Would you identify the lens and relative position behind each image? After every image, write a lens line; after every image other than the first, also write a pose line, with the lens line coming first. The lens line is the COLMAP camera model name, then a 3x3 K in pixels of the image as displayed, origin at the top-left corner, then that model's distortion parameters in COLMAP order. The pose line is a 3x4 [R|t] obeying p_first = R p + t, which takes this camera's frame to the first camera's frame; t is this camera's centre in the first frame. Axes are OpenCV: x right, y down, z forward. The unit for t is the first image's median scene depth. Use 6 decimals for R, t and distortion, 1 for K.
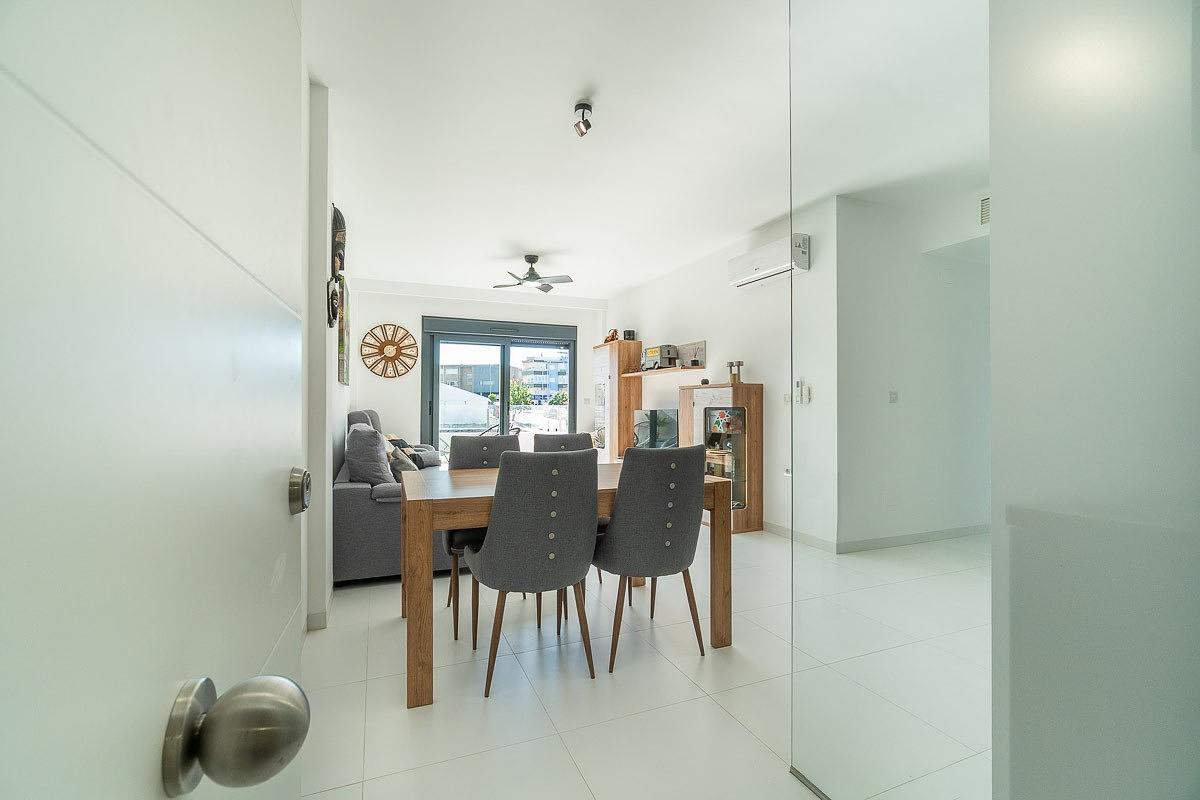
lens RADIAL K [[529.3, 0, 600.1], [0, 529.3, 399.5], [0, 0, 1]] dist [-0.002985, -0.000688]
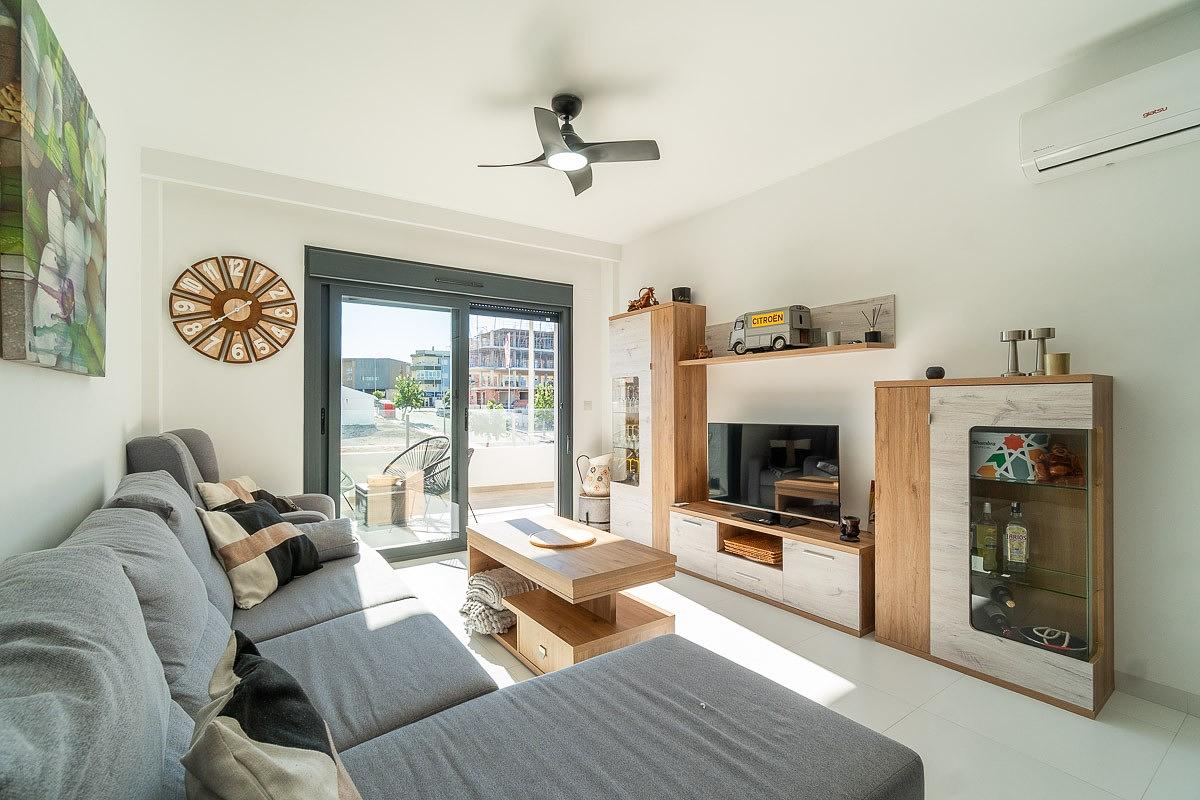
lens RADIAL K [[529.3, 0, 591.0], [0, 529.3, 402.4], [0, 0, 1]] dist [-0.002985, -0.000688]
pose [[0.981801, -0.004376, 0.189864, -0.162593], [0.002156, 0.999927, 0.011894, -0.009293], [-0.189902, -0.011268, 0.981738, 0.441228]]
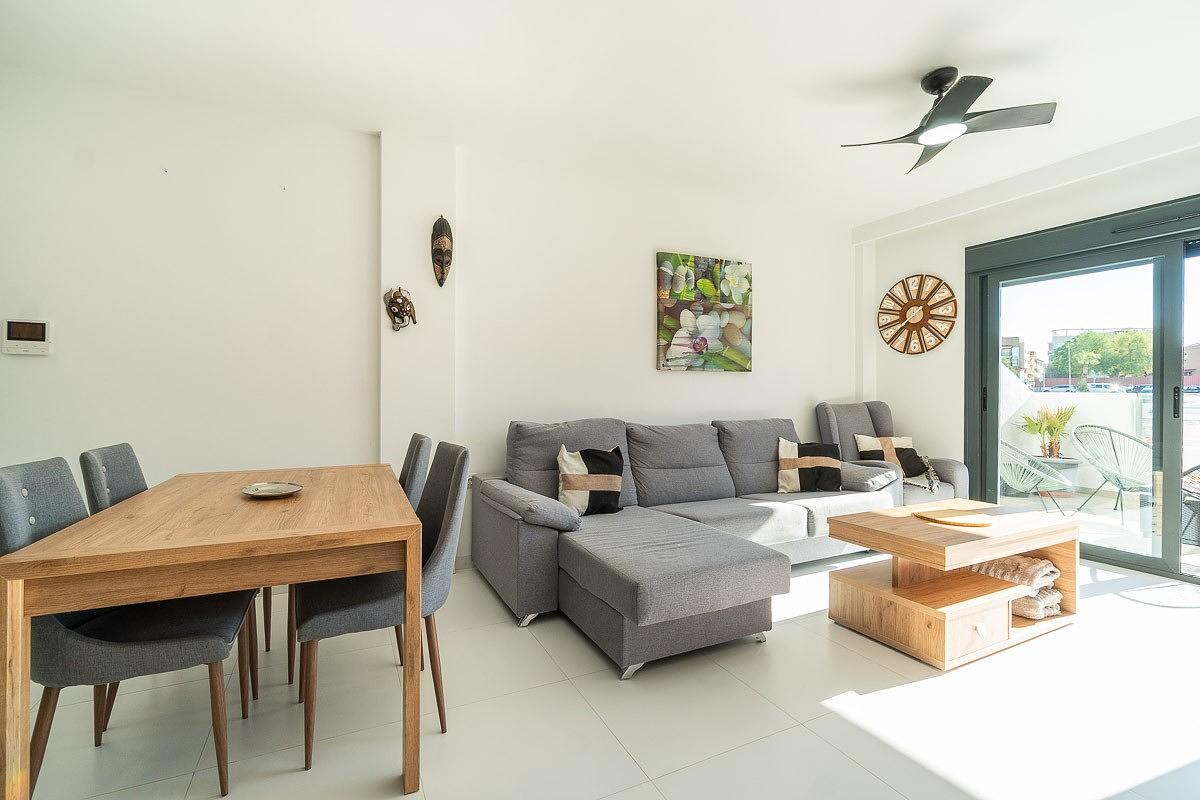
lens RADIAL K [[529.3, 0, 588.4], [0, 529.3, 398.7], [0, 0, 1]] dist [-0.002985, -0.000688]
pose [[0.032060, 0.010641, -0.999429, 0.264623], [0.013900, 0.999842, 0.011091, 0.002217], [0.999389, -0.014248, 0.031907, 0.557752]]
